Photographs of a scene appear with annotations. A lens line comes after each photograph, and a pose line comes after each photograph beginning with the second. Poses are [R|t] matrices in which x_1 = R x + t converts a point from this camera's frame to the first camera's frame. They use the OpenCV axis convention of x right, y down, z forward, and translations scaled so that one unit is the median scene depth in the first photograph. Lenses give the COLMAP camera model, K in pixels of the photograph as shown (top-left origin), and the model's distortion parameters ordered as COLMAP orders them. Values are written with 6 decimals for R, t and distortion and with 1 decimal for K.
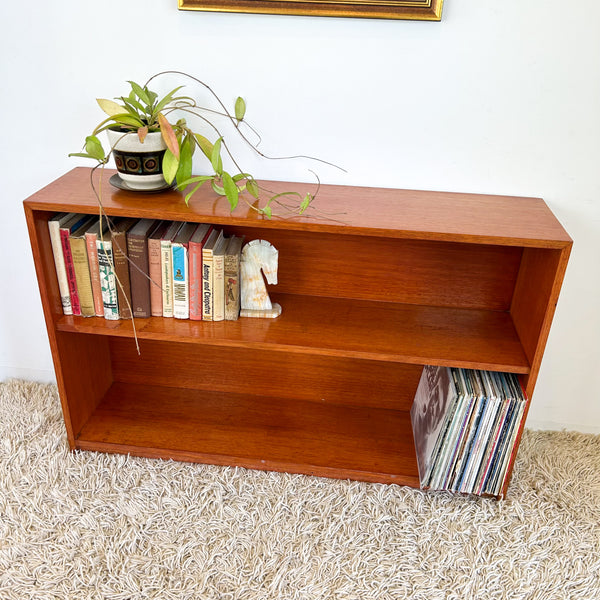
lens RADIAL K [[600.8, 0, 300.4], [0, 600.8, 297.8], [0, 0, 1]] dist [0.131234, -0.292487]
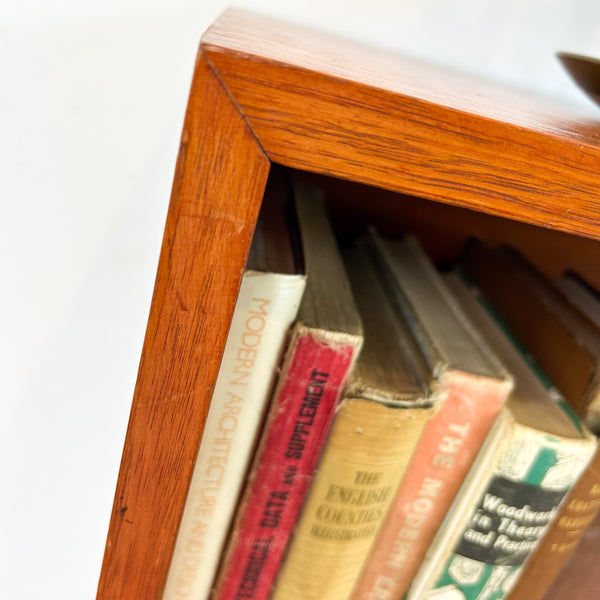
lens RADIAL K [[611.3, 0, 299.7], [0, 611.3, 288.6], [0, 0, 1]] dist [0.072486, -0.136070]
pose [[0.954645, 0.118665, 0.273078, -0.411517], [-0.109760, 0.992812, -0.047715, -0.109943], [-0.276778, 0.015578, 0.960808, 0.815906]]
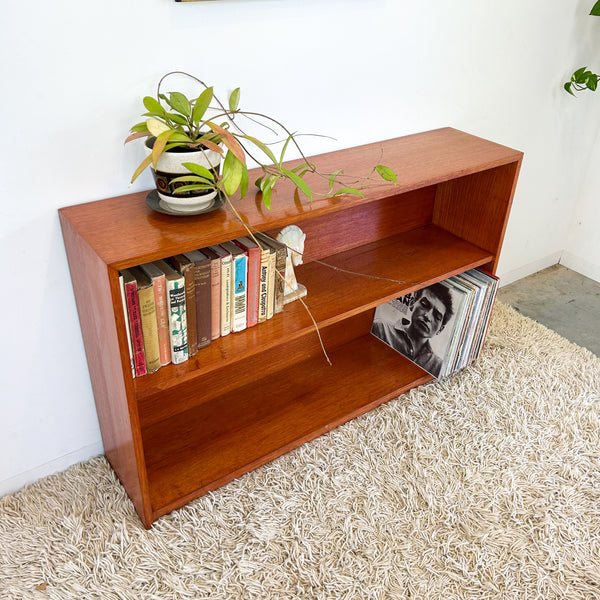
lens RADIAL K [[603.0, 0, 298.3], [0, 603.0, 288.6], [0, 0, 1]] dist [0.112548, -0.198236]
pose [[0.742429, -0.358368, 0.566014, -0.653800], [0.307118, 0.932948, 0.187849, -0.180474], [-0.595380, 0.034369, 0.802709, 0.183782]]
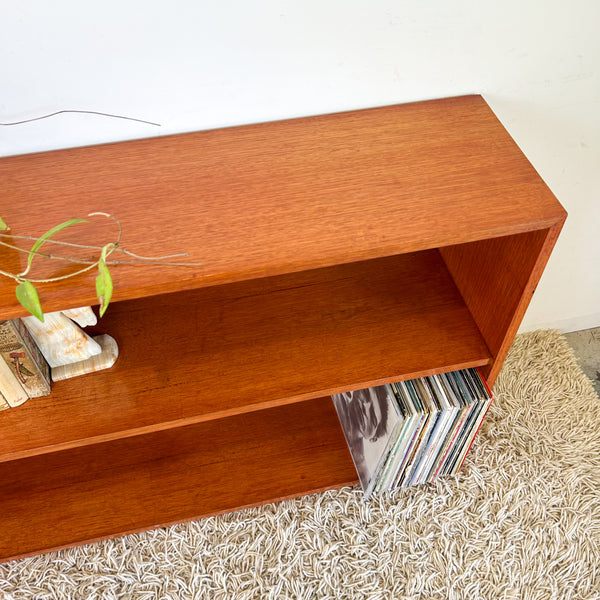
lens RADIAL K [[609.5, 0, 306.5], [0, 609.5, 299.3], [0, 0, 1]] dist [0.069937, -0.117630]
pose [[0.943279, -0.280605, 0.177444, 0.058137], [0.190856, 0.895636, 0.401760, -0.256684], [-0.271661, -0.345105, 0.898389, 0.403698]]
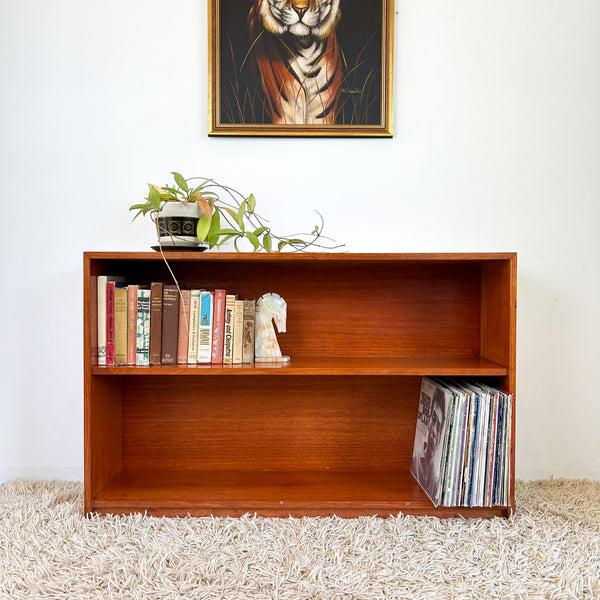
lens RADIAL K [[600.8, 0, 300.4], [0, 600.8, 297.8], [0, 0, 1]] dist [0.131234, -0.292487]
pose [[0.993199, -0.033046, 0.111641, -0.142658], [0.079848, 0.891181, -0.446566, 0.452905], [-0.084735, 0.452443, 0.887759, -0.077846]]
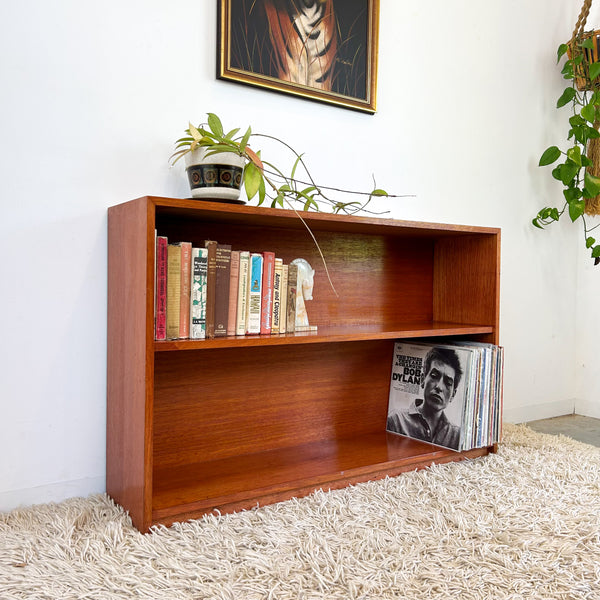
lens RADIAL K [[603.0, 0, 298.3], [0, 603.0, 288.6], [0, 0, 1]] dist [0.112548, -0.198236]
pose [[0.757578, -0.031097, 0.652004, -0.810189], [0.317841, 0.890023, -0.326857, 0.325507], [-0.570135, 0.454853, 0.684146, 0.237122]]
